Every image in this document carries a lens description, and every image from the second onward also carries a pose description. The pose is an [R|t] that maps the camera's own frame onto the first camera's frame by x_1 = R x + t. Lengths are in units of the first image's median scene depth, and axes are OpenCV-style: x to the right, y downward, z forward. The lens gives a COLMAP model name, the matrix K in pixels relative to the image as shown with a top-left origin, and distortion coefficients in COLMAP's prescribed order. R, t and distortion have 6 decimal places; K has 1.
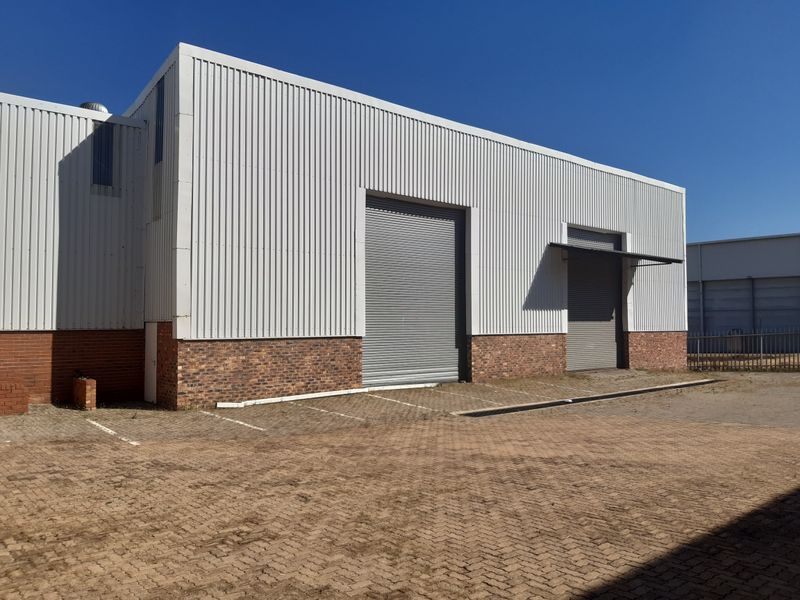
lens RADIAL K [[622.9, 0, 396.3], [0, 622.9, 295.3], [0, 0, 1]] dist [0.069548, -0.130970]
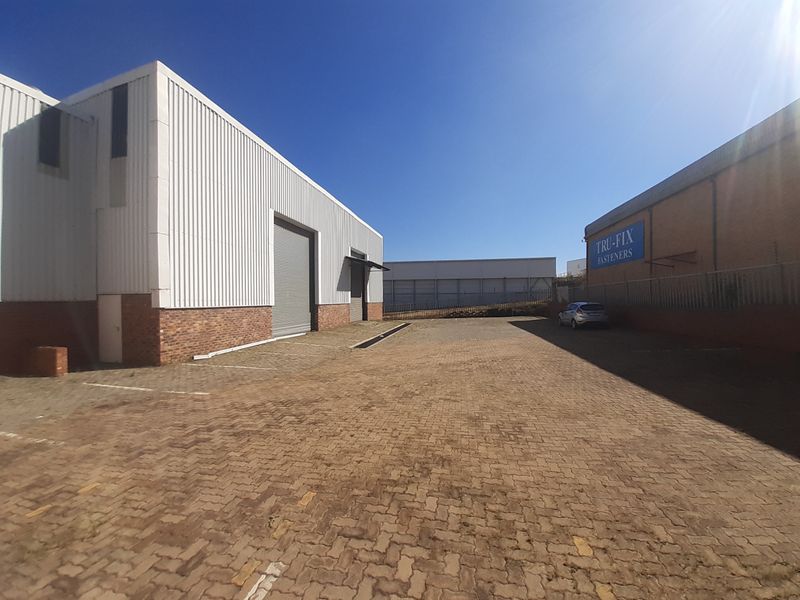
lens RADIAL K [[313.0, 0, 396.7], [0, 313.0, 302.6], [0, 0, 1]] dist [0.020775, -0.017570]
pose [[0.787436, -0.008342, 0.616340, -0.344845], [-0.021401, 0.998936, 0.040862, 0.023175], [-0.616025, -0.045367, 0.786419, 0.222563]]
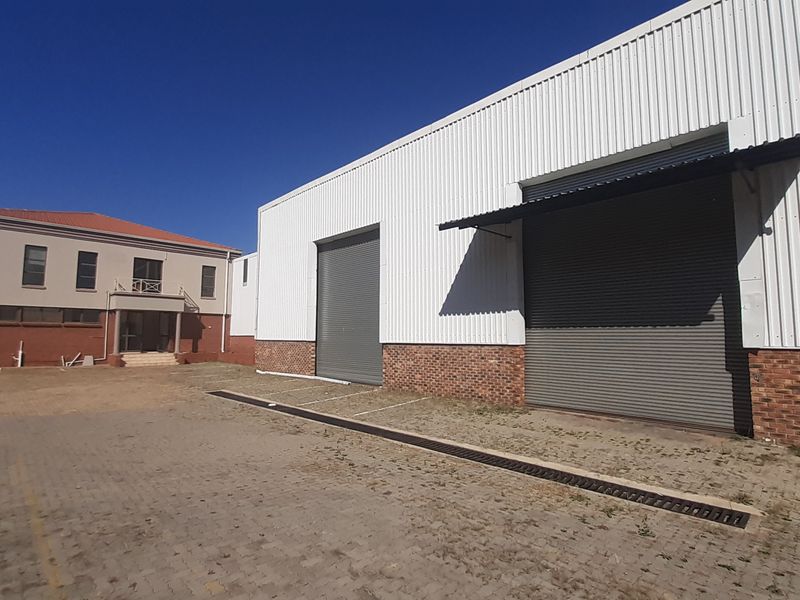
lens RADIAL K [[415.7, 0, 400.0], [0, 415.7, 300.0], [0, 0, 1]] dist [0.000322, -0.000652]
pose [[0.078819, -0.084319, -0.993317, 1.122543], [0.040143, 0.995877, -0.081351, 0.068187], [0.996080, -0.033463, 0.081879, 1.330553]]
